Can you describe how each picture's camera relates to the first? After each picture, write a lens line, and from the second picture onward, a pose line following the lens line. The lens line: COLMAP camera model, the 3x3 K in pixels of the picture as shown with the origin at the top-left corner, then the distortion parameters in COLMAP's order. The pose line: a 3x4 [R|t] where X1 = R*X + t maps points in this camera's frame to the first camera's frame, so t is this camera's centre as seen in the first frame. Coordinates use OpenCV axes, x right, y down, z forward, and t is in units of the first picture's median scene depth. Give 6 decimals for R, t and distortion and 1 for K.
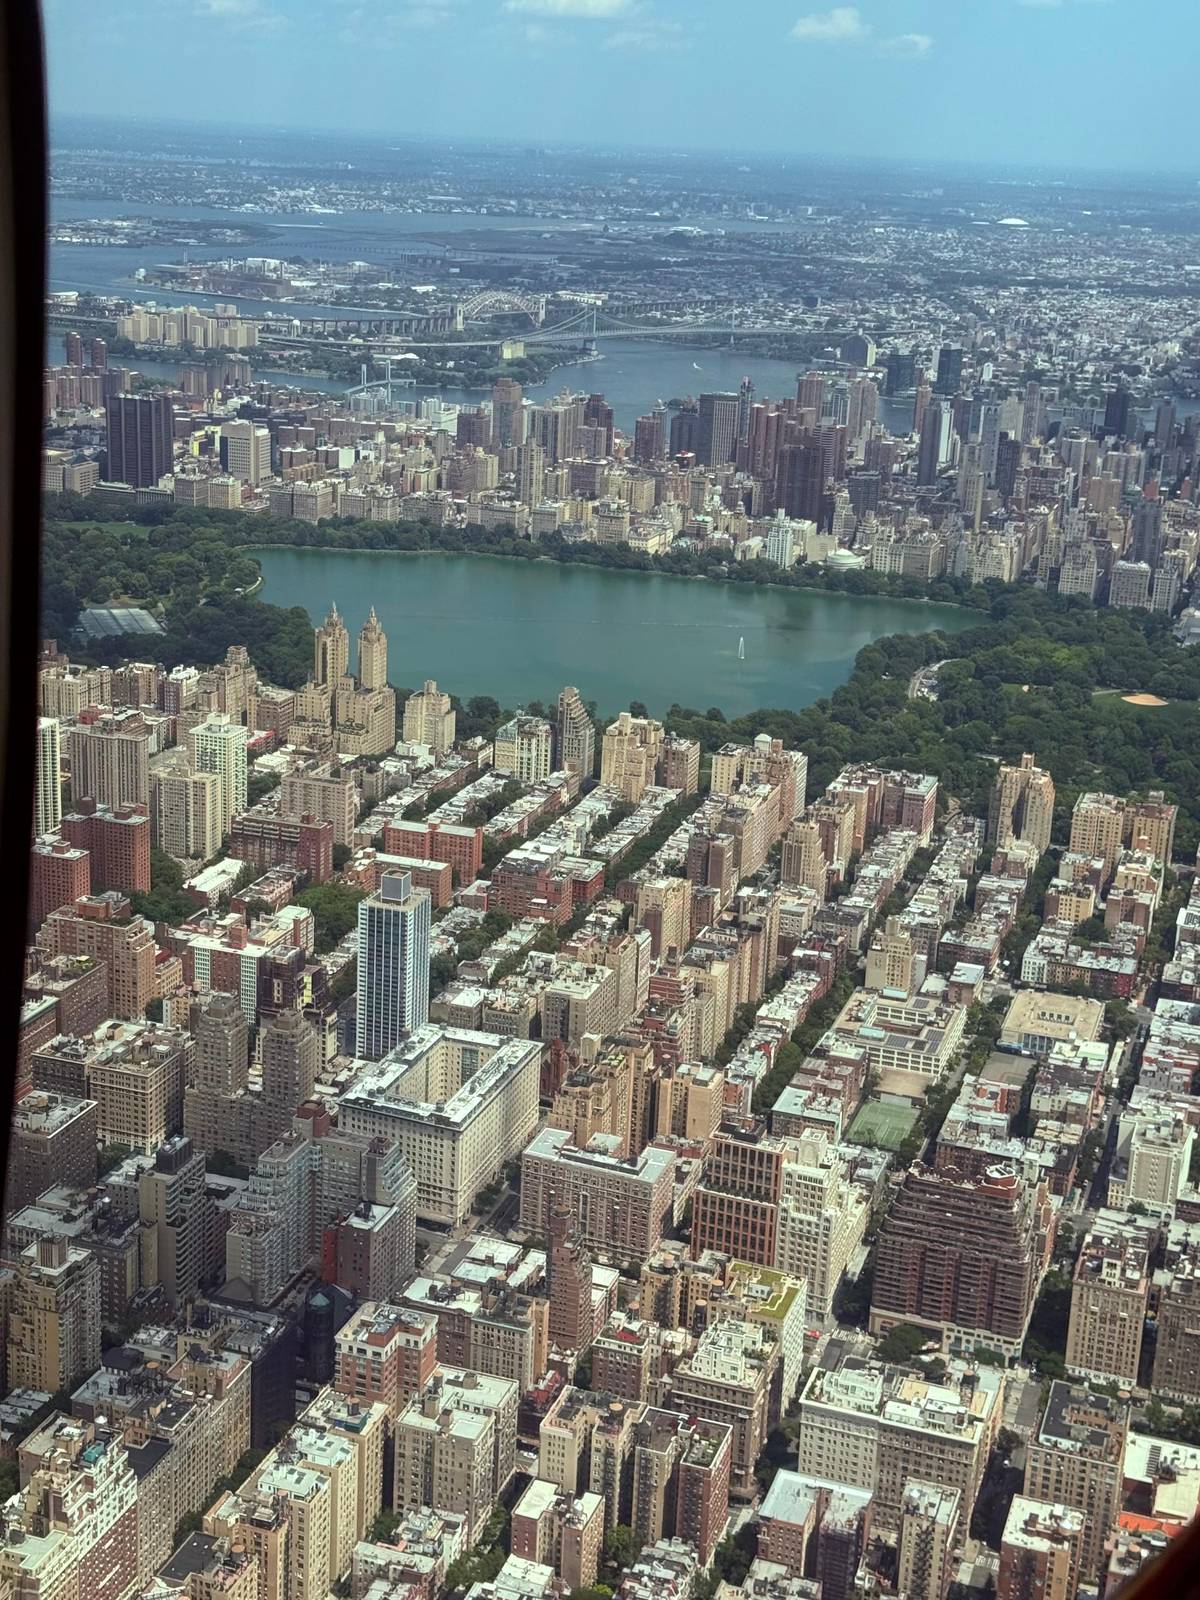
lens RADIAL K [[2138.5, 0, 600.0], [0, 2138.5, 800.0], [0, 0, 1]] dist [0.009271, 0.003695]
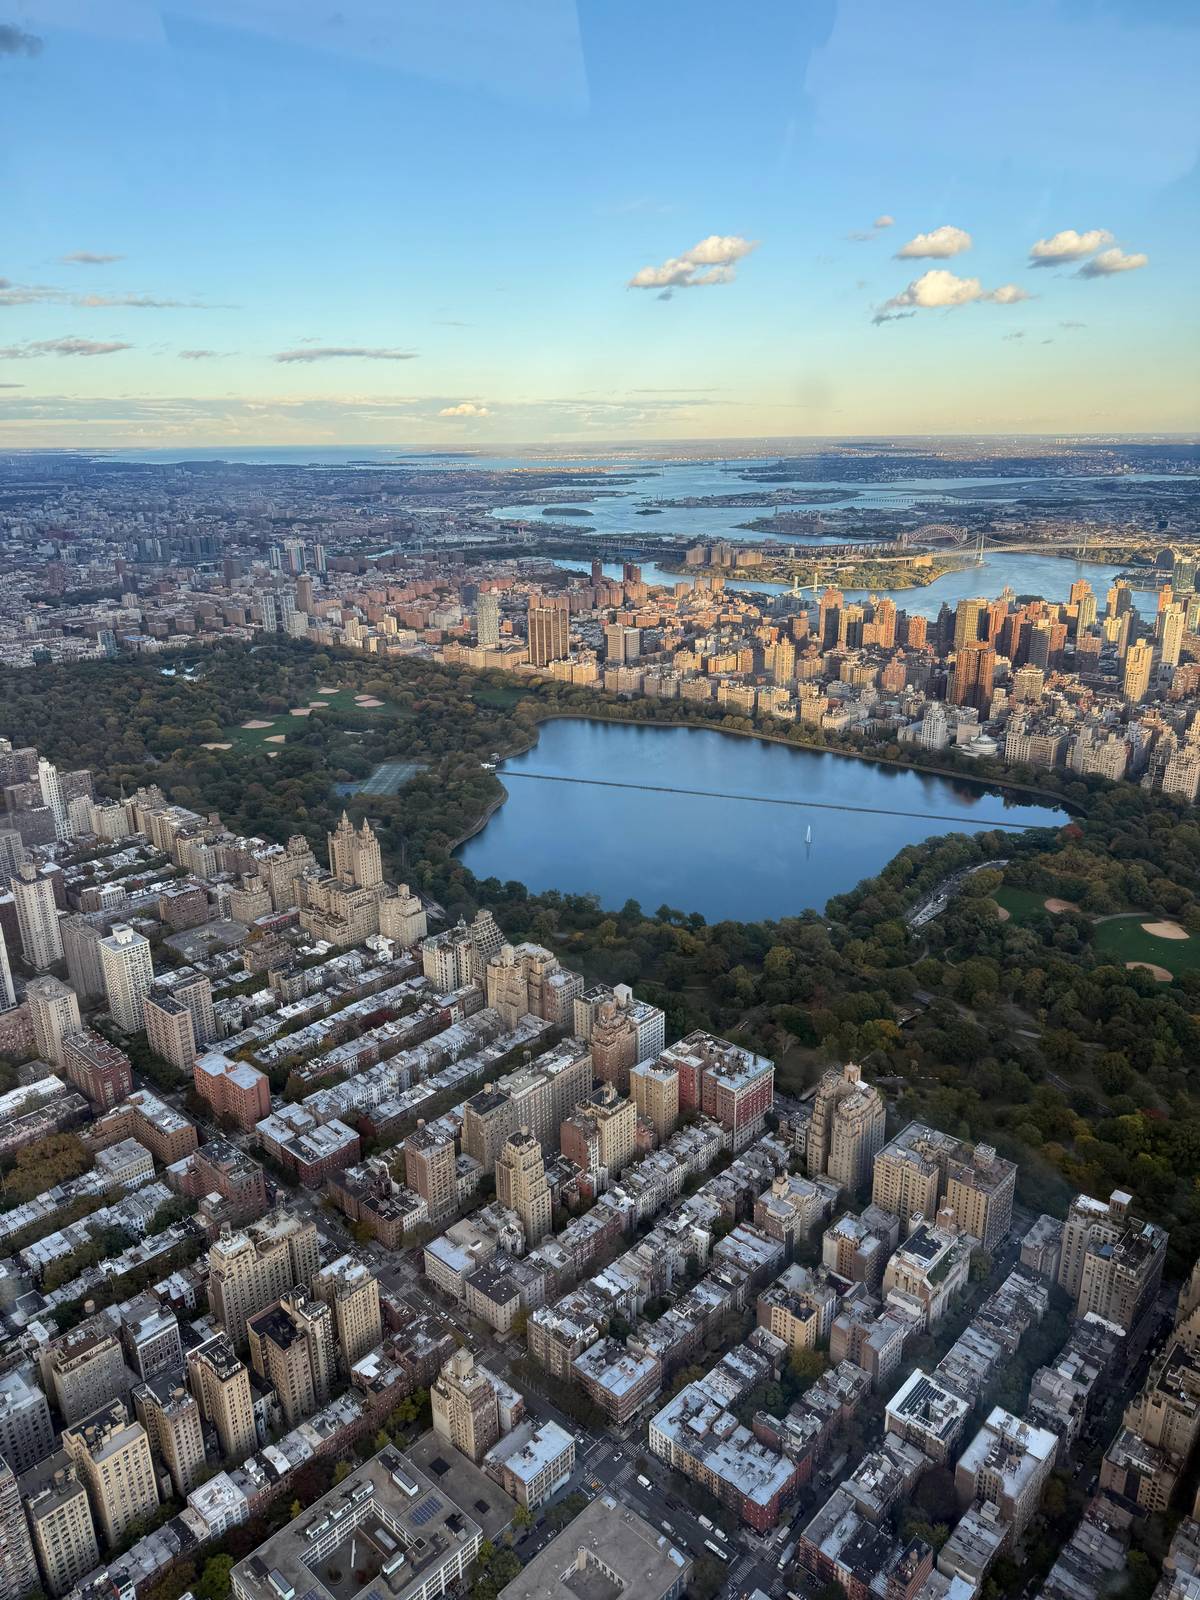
lens RADIAL K [[1092.1, 0, 600.0], [0, 1092.1, 800.0], [0, 0, 1]] dist [0.000923, -0.000810]
pose [[0.914467, 0.075486, -0.397557, 0.274812], [-0.069153, 0.997147, 0.030265, -0.138626], [0.398707, -0.000184, 0.917078, 0.538841]]
